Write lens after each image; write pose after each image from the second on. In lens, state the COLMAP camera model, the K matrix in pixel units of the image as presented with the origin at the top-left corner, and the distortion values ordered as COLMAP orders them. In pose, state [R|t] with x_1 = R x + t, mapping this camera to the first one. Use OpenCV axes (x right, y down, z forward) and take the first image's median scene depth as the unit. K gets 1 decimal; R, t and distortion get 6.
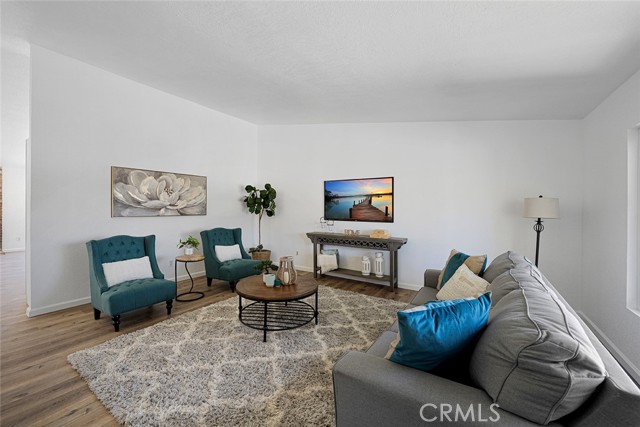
lens RADIAL K [[253.9, 0, 307.3], [0, 253.9, 209.3], [0, 0, 1]] dist [0.000997, 0.000461]
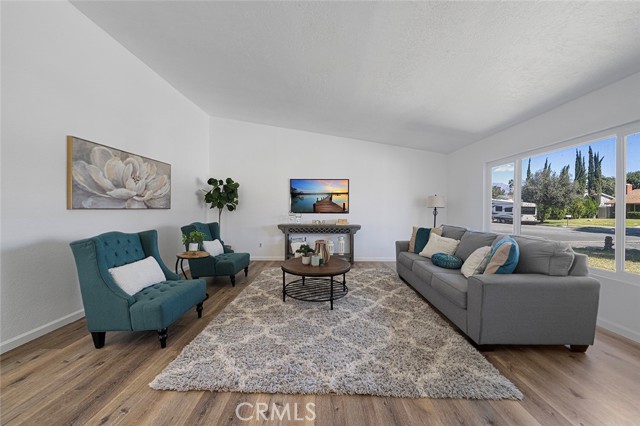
lens RADIAL K [[225.5, 0, 318.5], [0, 225.5, 208.5], [0, 0, 1]] dist [-0.004370, 0.000671]
pose [[0.829954, 0.002886, 0.557824, -0.471110], [-0.000347, 0.999989, -0.004658, 0.029272], [-0.557832, 0.003673, 0.829946, 0.089183]]
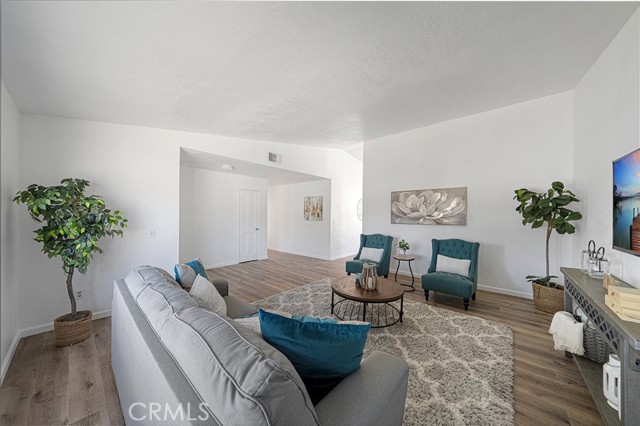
lens RADIAL K [[225.5, 0, 319.3], [0, 225.5, 214.8], [0, 0, 1]] dist [-0.004370, 0.000671]
pose [[-0.131892, 0.005524, -0.991249, 0.637148], [-0.007245, 0.999952, 0.006536, -0.024814], [0.991238, 0.008043, -0.131845, 0.634838]]
